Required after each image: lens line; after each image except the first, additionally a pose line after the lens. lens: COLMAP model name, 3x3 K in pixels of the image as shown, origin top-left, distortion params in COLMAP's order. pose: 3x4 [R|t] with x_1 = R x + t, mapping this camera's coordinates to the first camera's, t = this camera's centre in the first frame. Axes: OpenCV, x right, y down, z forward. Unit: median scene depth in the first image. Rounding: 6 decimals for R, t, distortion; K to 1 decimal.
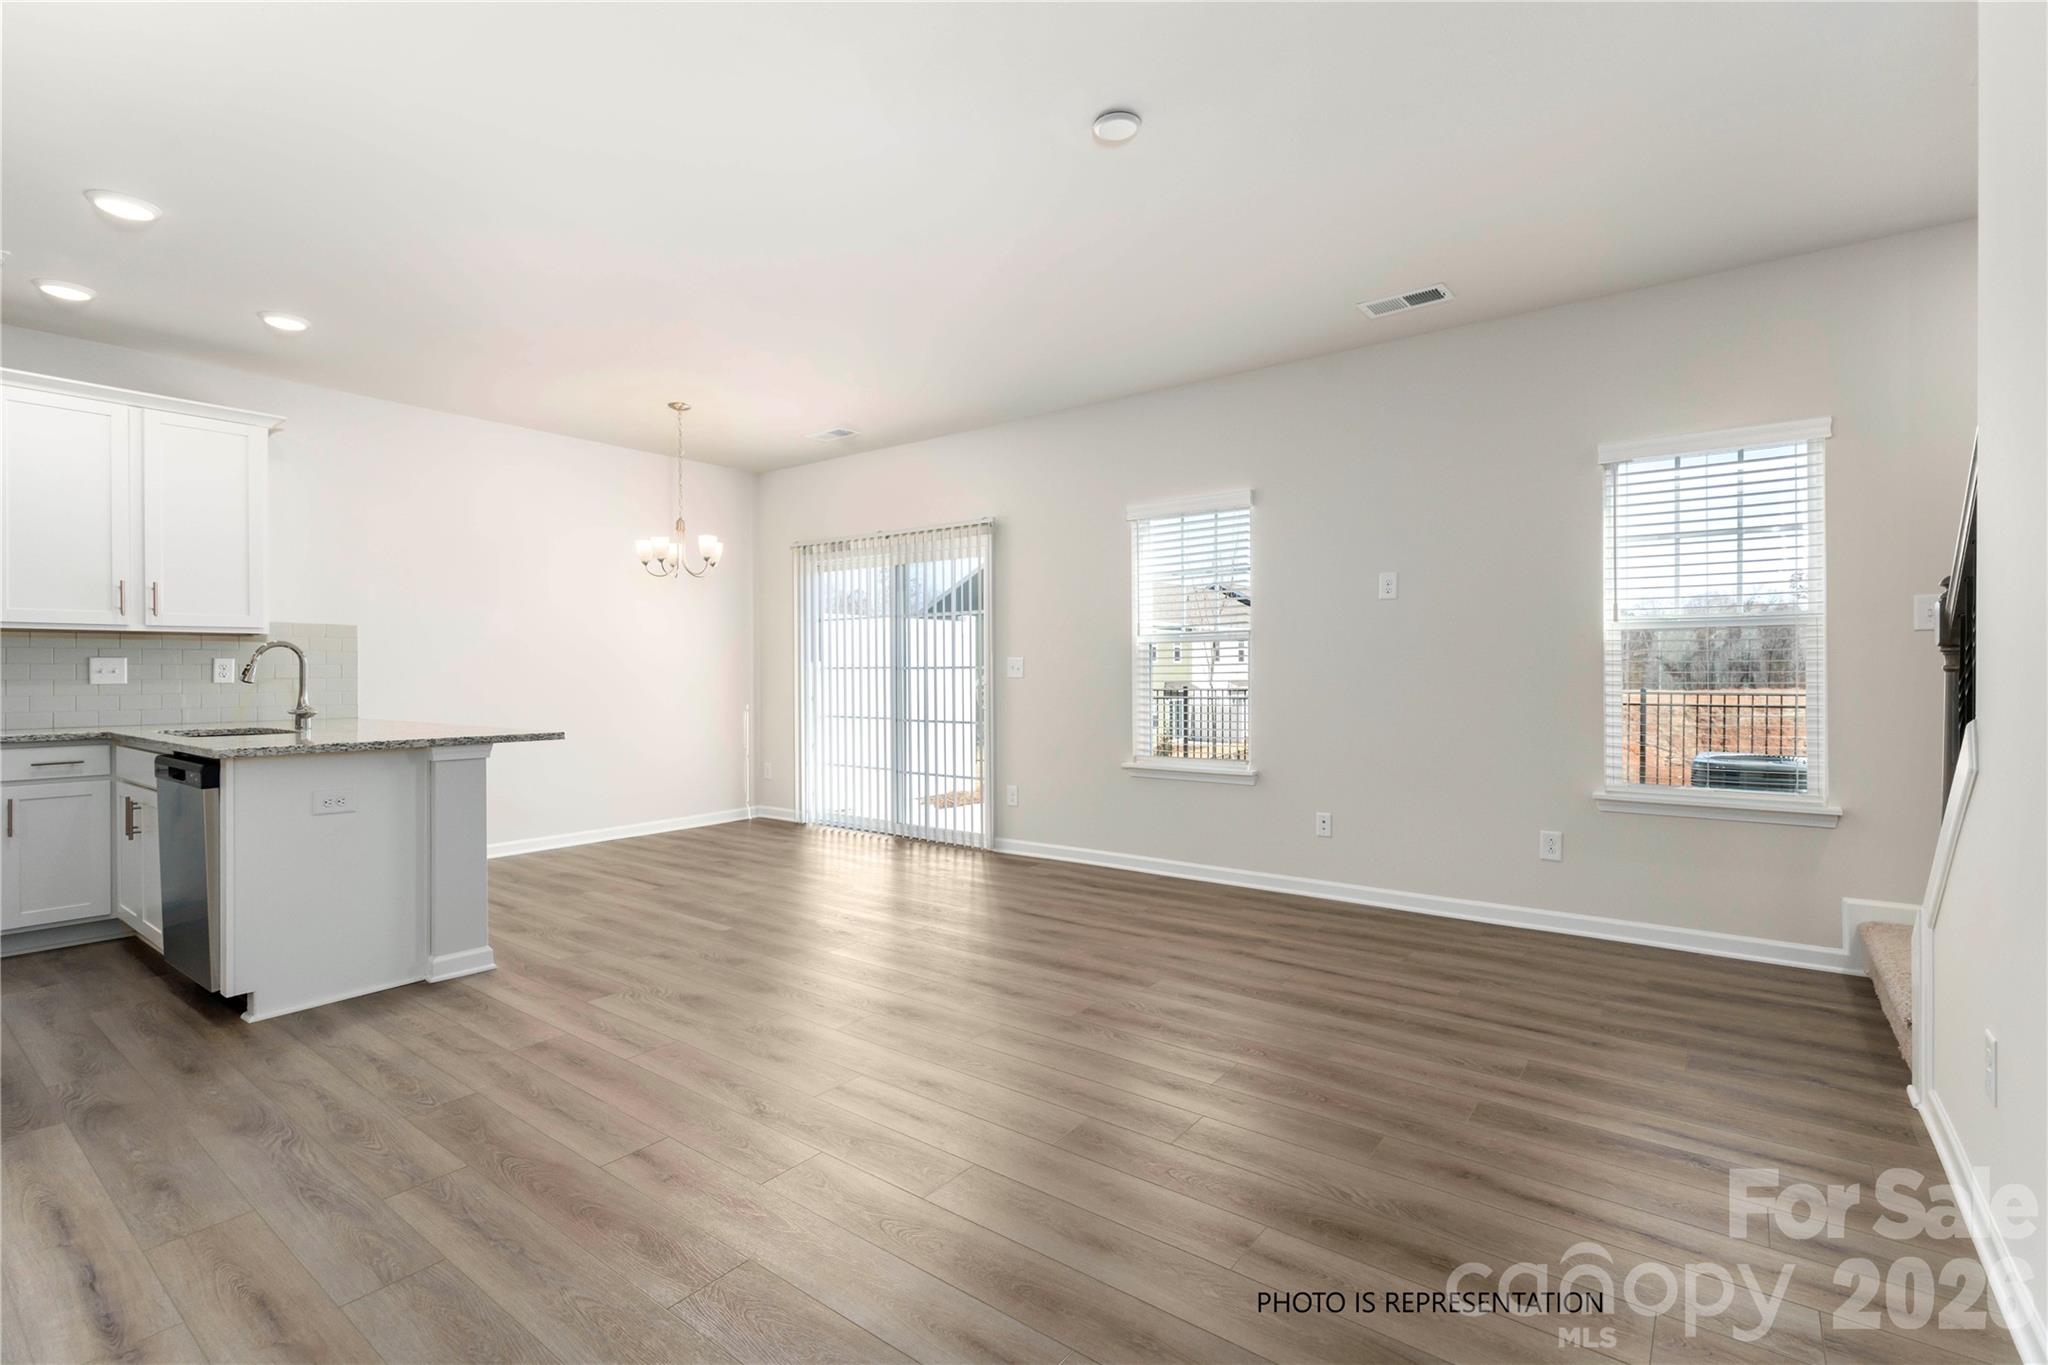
lens RADIAL K [[939.6, 0, 1025.4], [0, 939.6, 676.4], [0, 0, 1]] dist [0.000358, 0.000056]
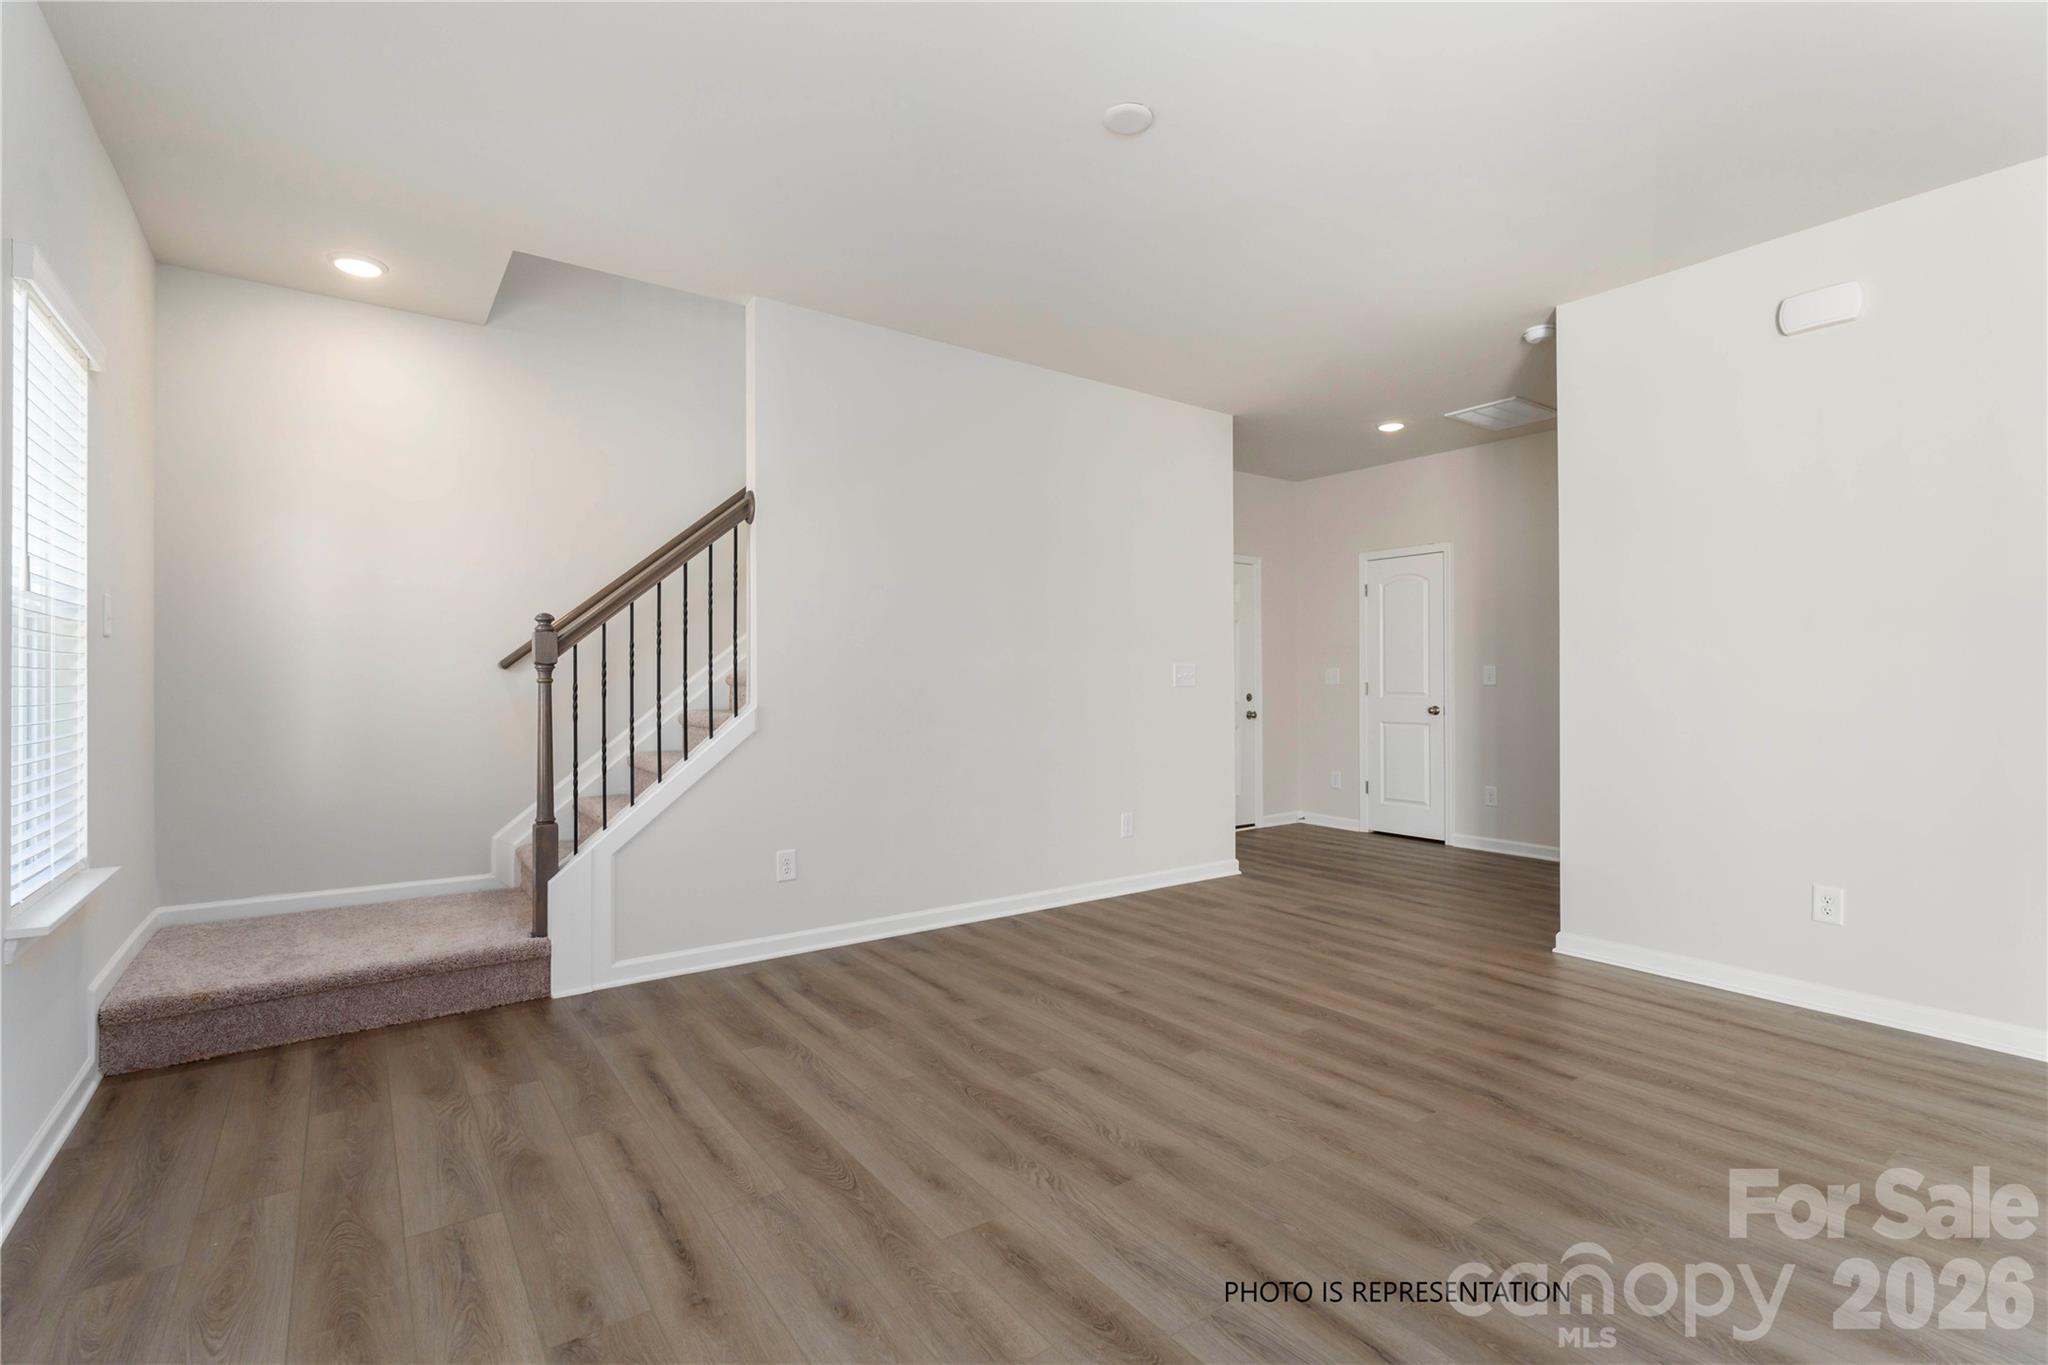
lens RADIAL K [[939.6, 0, 1023.3], [0, 939.6, 679.4], [0, 0, 1]] dist [0.000358, 0.000056]
pose [[-0.958393, 0.004261, 0.285419, -0.058537], [0.006237, 0.999962, 0.006016, -0.009607], [-0.285382, 0.007546, -0.958384, 1.601394]]
